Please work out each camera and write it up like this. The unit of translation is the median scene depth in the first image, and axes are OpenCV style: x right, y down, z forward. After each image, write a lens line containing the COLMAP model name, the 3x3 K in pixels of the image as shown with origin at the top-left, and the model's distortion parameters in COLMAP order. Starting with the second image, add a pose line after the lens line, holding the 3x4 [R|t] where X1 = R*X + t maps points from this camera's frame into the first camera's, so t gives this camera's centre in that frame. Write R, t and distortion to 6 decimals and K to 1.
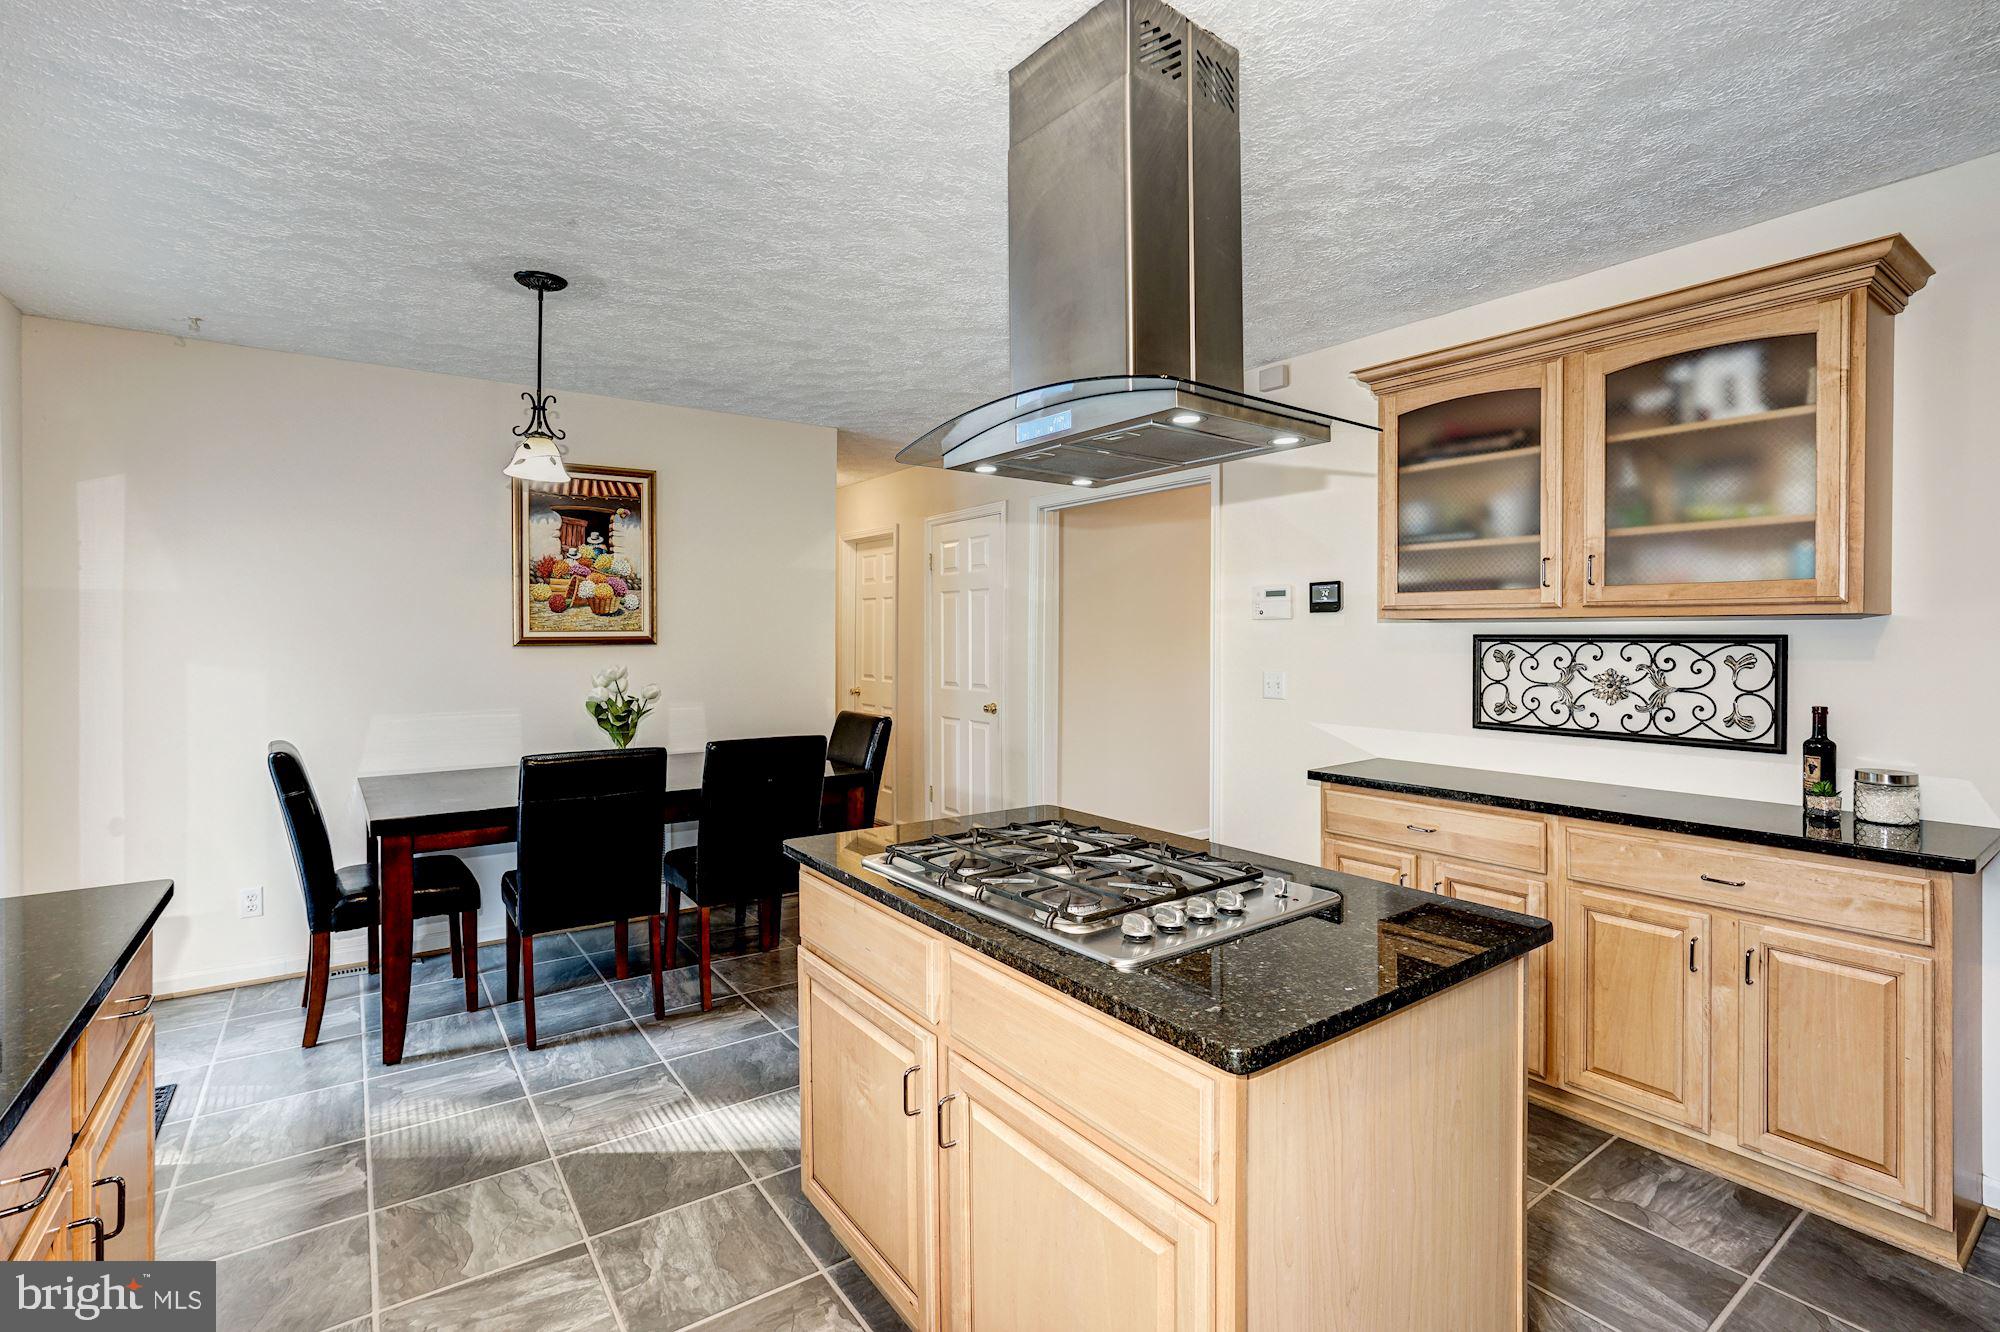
lens RADIAL K [[915.7, 0, 995.6], [0, 915.7, 646.3], [0, 0, 1]] dist [-0.027796, 0.011536]
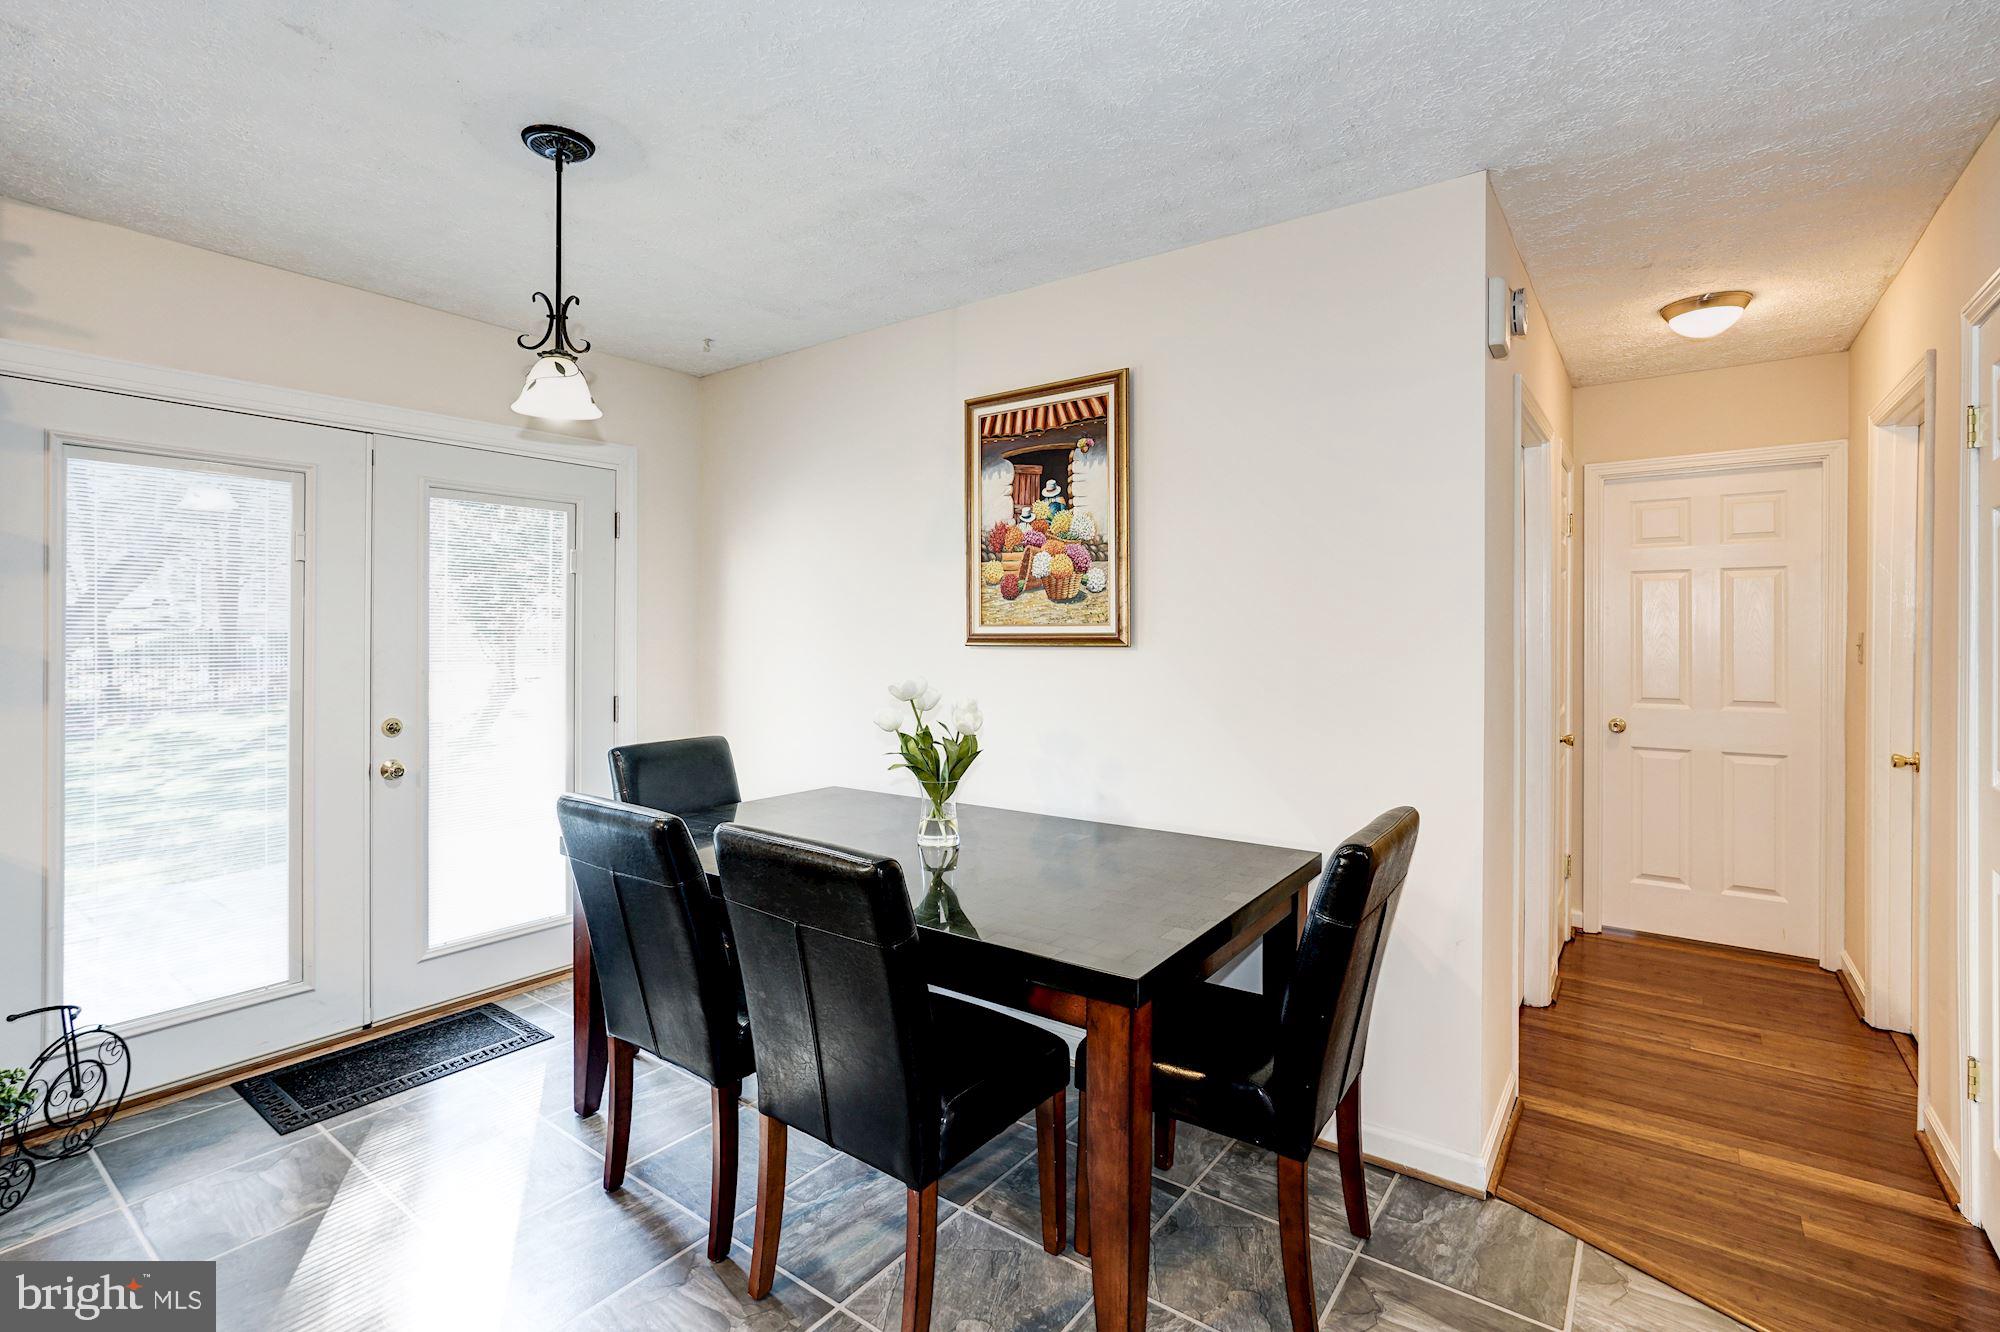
lens RADIAL K [[915.7, 0, 995.9], [0, 915.7, 634.4], [0, 0, 1]] dist [-0.027796, 0.011536]
pose [[0.307336, 0.003935, -0.951593, 0.200631], [-0.015013, 0.999887, -0.000714, -0.008627], [0.951483, 0.014506, 0.307360, 0.749812]]
